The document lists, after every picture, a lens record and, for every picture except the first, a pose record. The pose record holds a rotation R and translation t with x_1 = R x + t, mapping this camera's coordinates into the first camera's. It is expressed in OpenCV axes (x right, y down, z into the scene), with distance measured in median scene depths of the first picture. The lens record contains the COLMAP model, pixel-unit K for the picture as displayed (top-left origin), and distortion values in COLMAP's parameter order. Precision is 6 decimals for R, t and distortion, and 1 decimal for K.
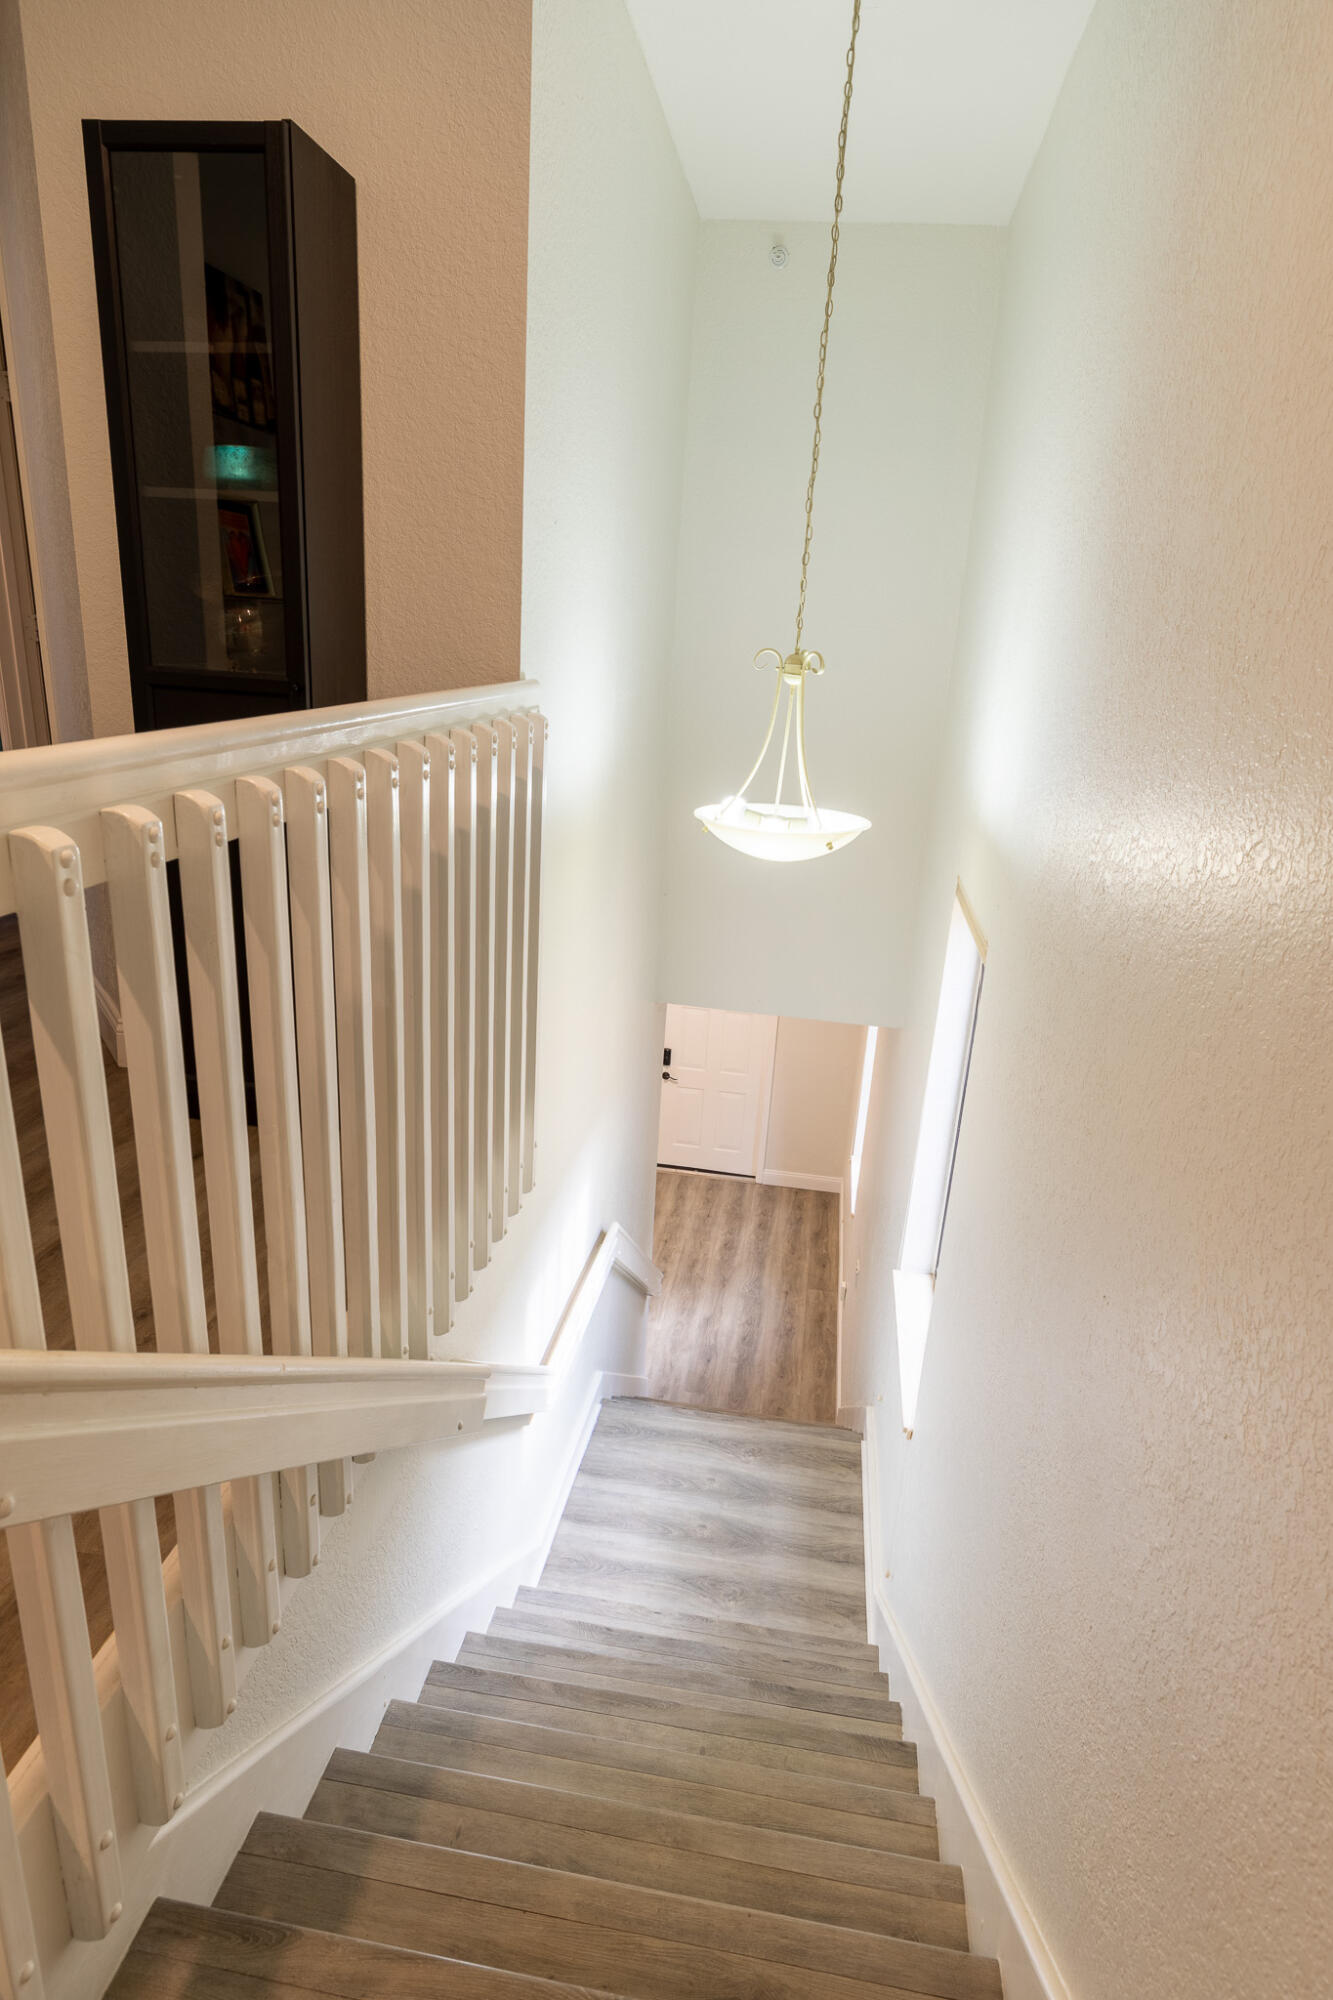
lens RADIAL K [[1107.6, 0, 677.8], [0, 1107.6, 1000.3], [0, 0, 1]] dist [0.000353, 0.000014]
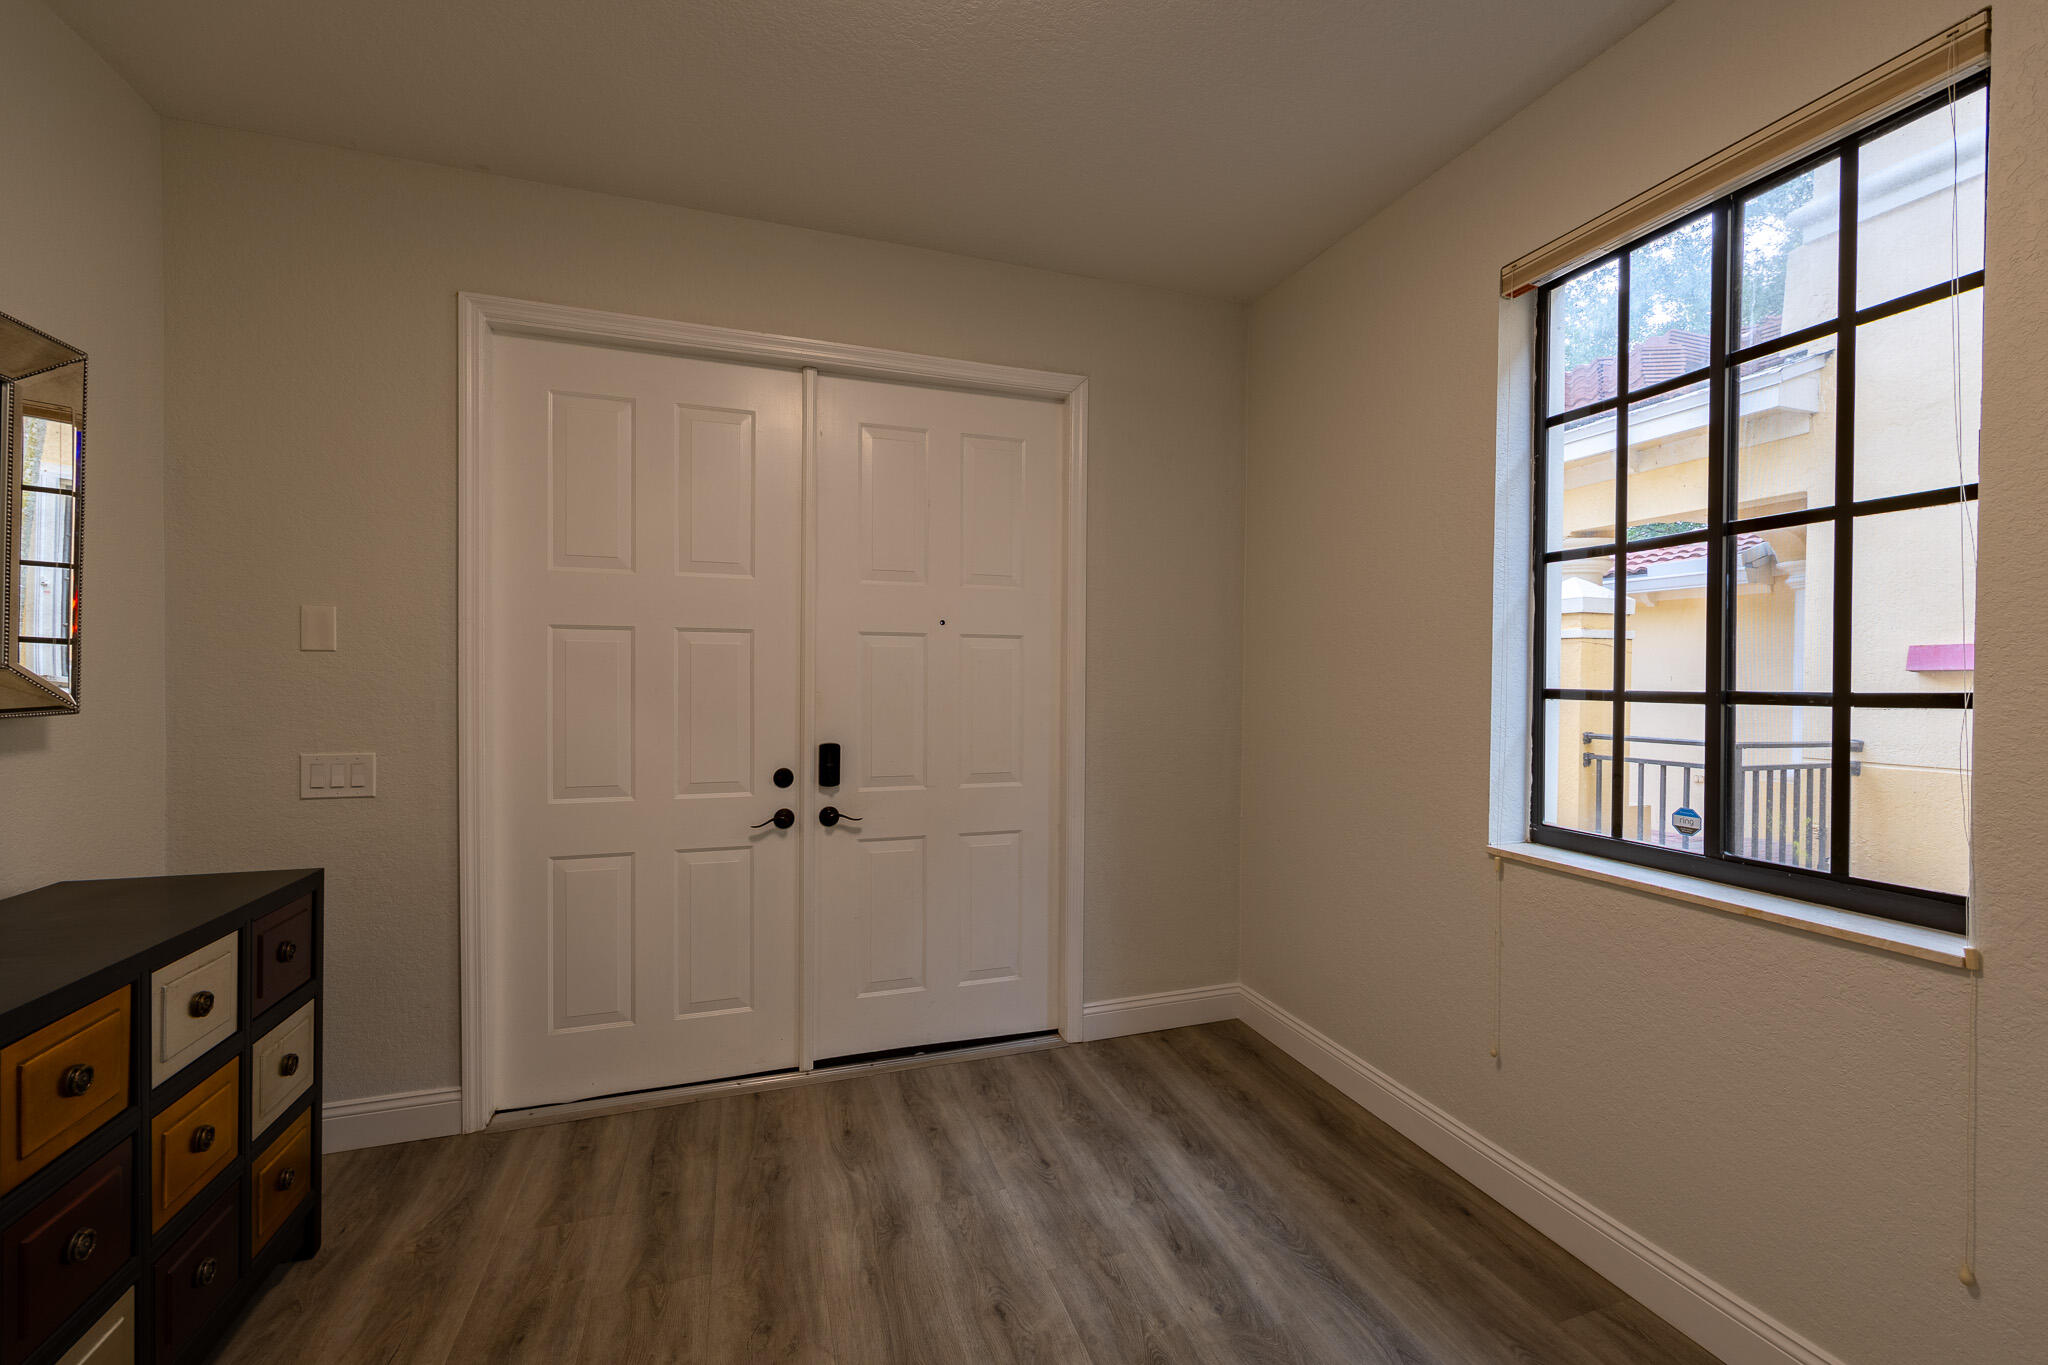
lens RADIAL K [[828.1, 0, 1028.0], [0, 828.1, 687.2], [0, 0, 1]] dist [0.002042, 0.000185]
pose [[0.888138, -0.061784, 0.455405, -0.083559], [0.189695, 0.951854, -0.240810, 0.113728], [-0.418601, 0.300261, 0.857098, 0.728061]]
